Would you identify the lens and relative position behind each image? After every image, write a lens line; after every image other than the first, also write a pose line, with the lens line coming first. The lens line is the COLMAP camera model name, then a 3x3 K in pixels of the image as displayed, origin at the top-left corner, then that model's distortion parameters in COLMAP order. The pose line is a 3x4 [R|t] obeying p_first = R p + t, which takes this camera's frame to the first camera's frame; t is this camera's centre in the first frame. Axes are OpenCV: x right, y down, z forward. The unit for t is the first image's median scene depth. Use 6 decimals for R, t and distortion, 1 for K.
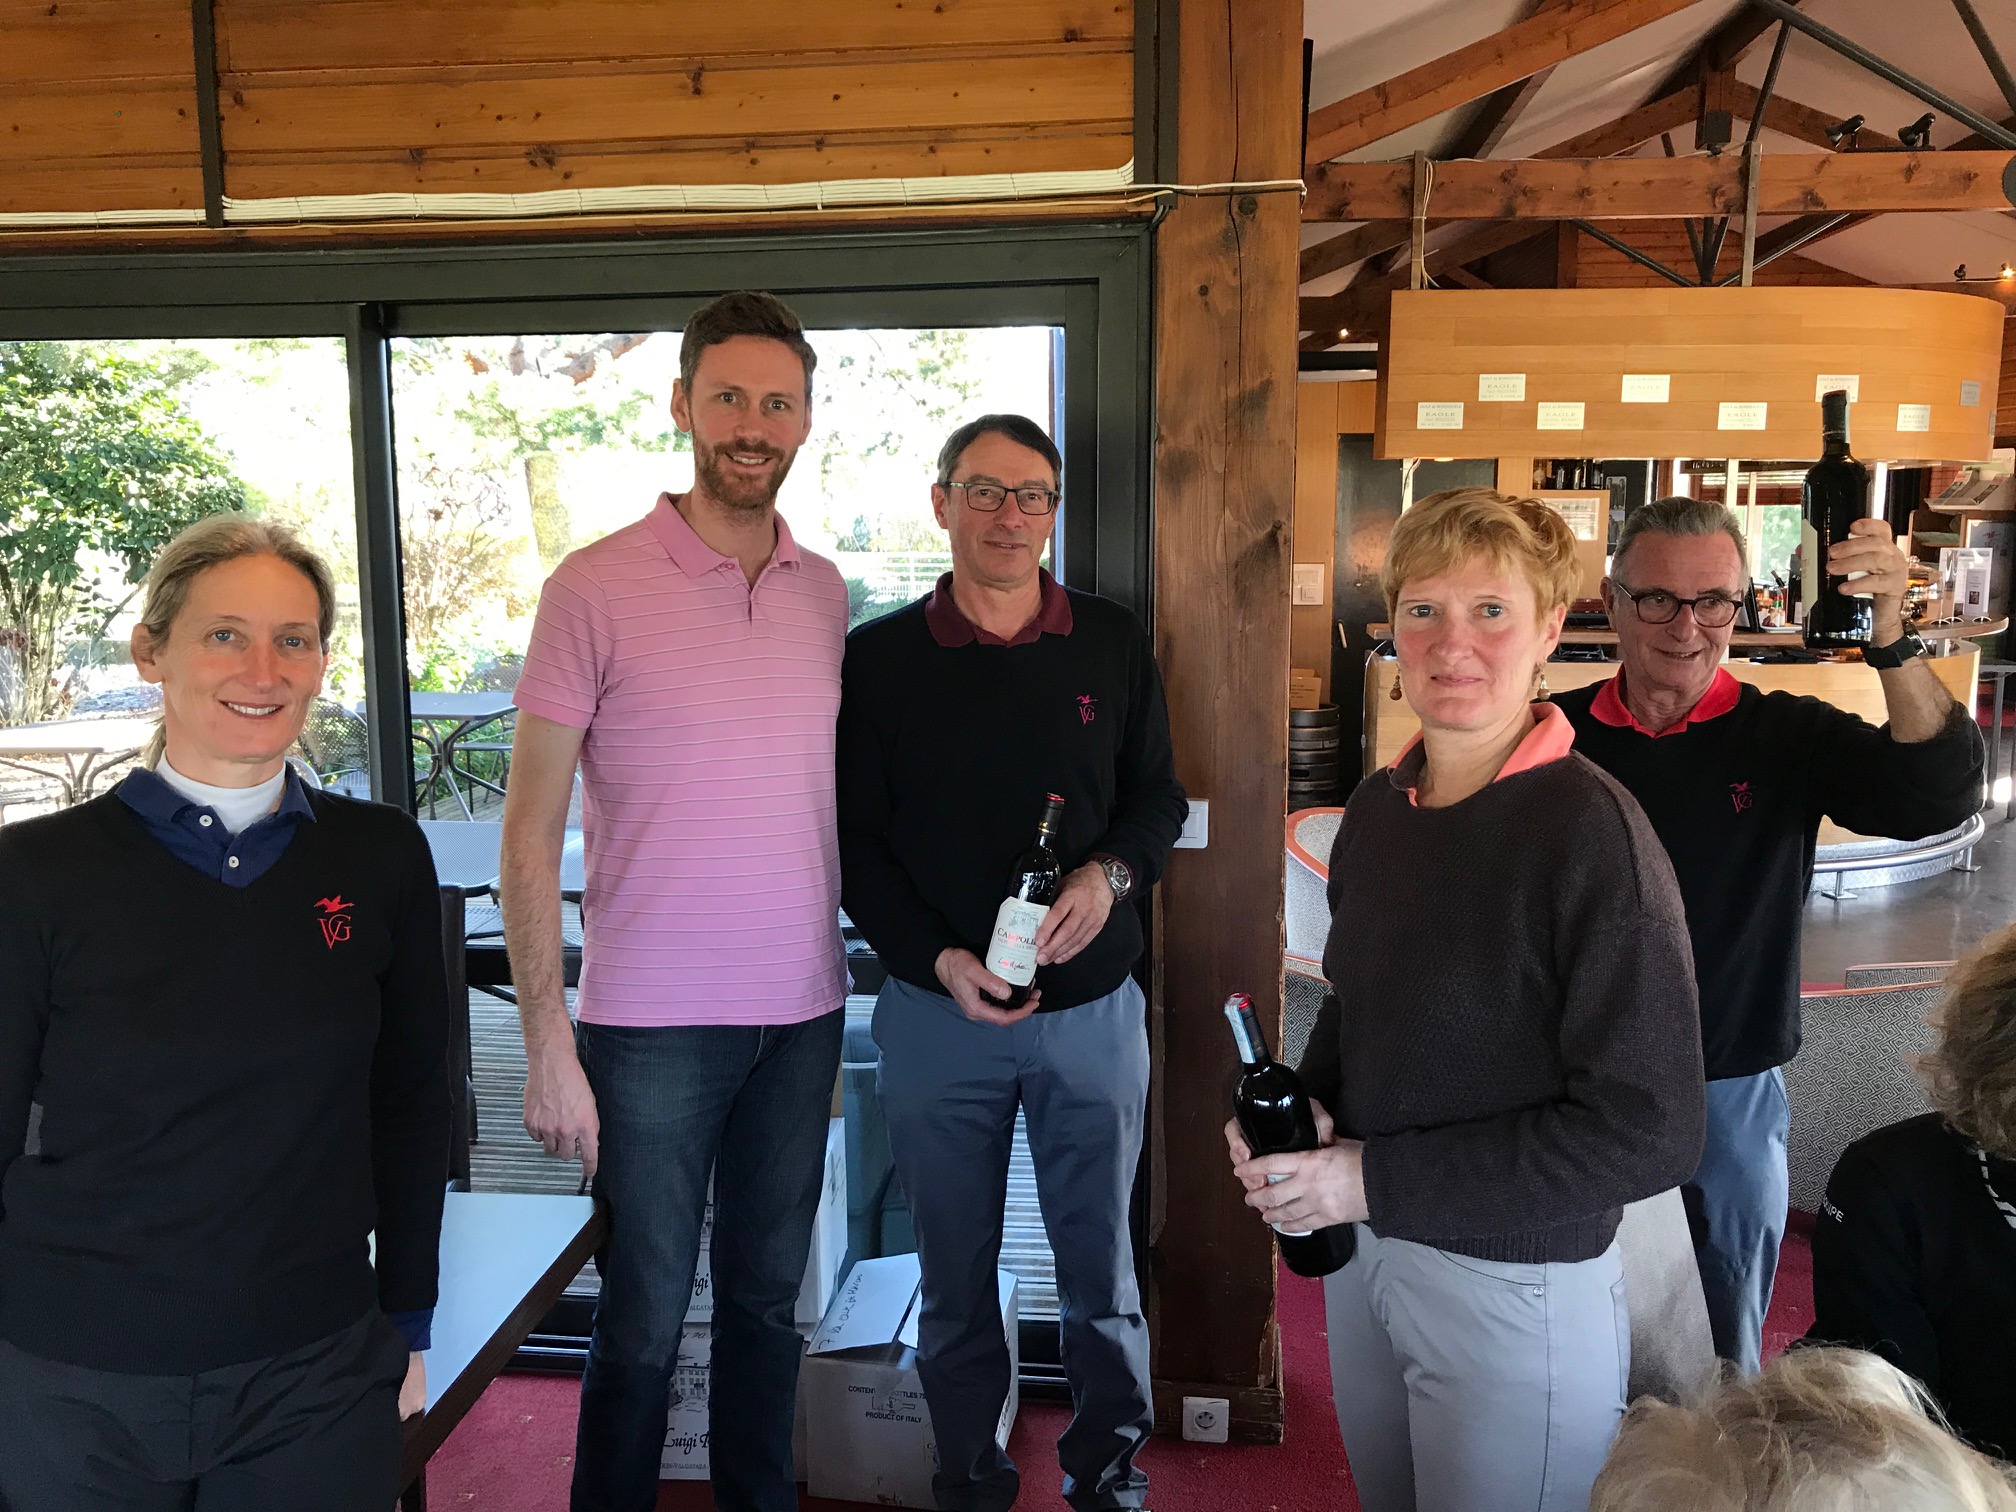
lens RADIAL K [[1660.0, 0, 994.0], [0, 1660.0, 739.9], [0, 0, 1]] dist [0.002016, 0.017283]
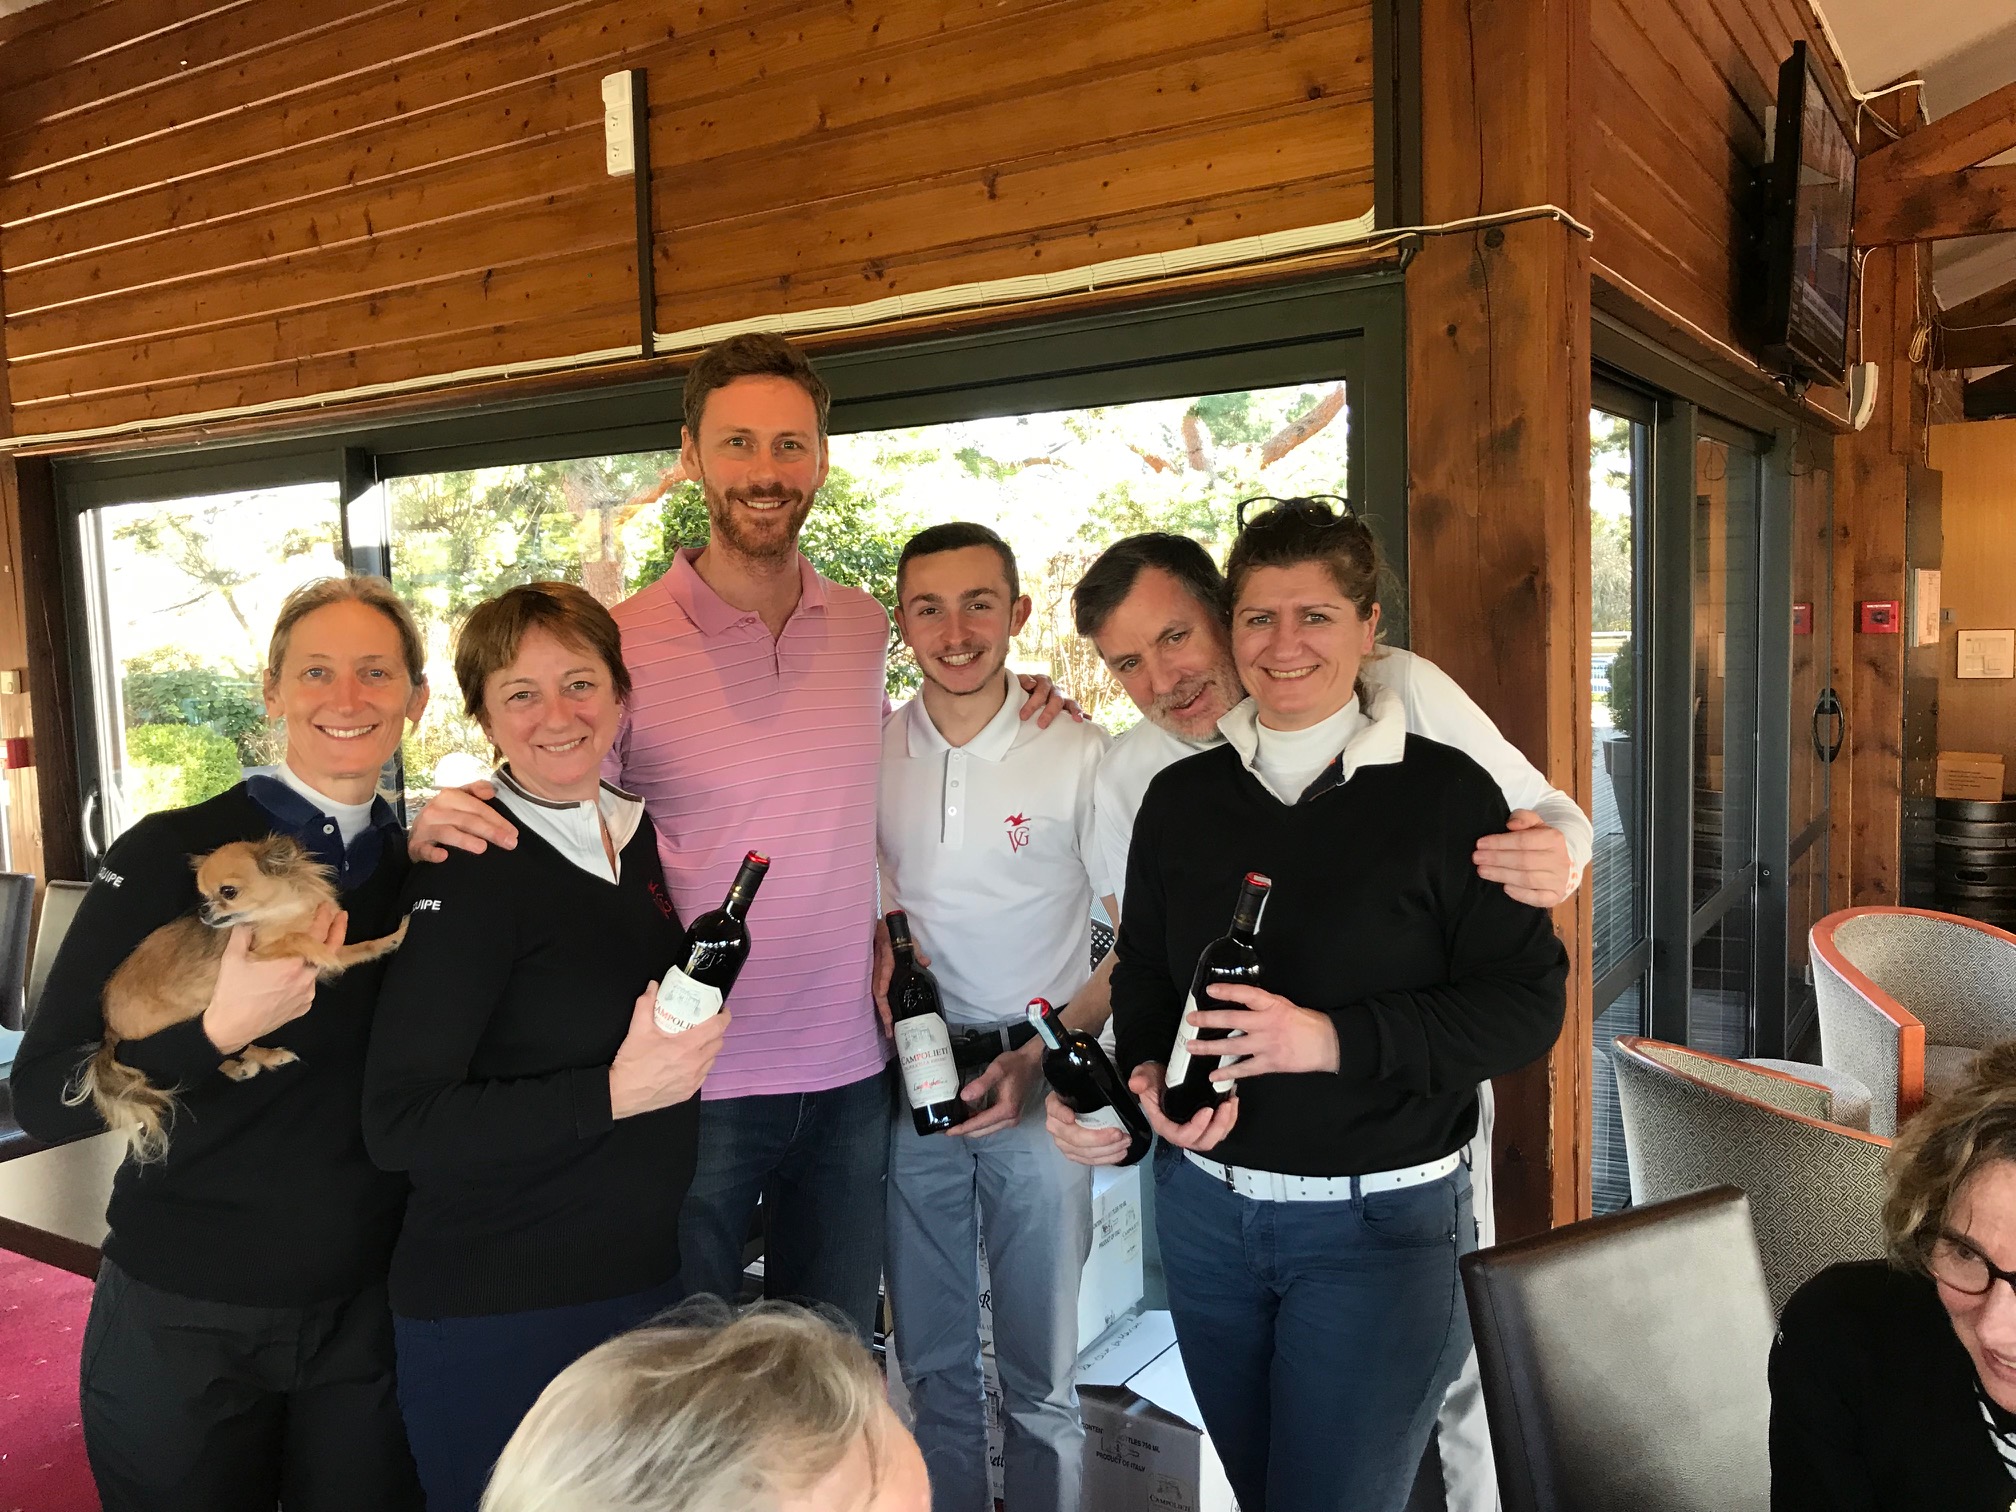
lens RADIAL K [[1660.0, 0, 998.0], [0, 1660.0, 741.6], [0, 0, 1]] dist [0.002016, 0.017283]
pose [[0.902410, 0.010197, -0.430758, 0.135485], [-0.032966, 0.998424, -0.045426, 0.008433], [0.429615, 0.055193, 0.901324, 0.015164]]
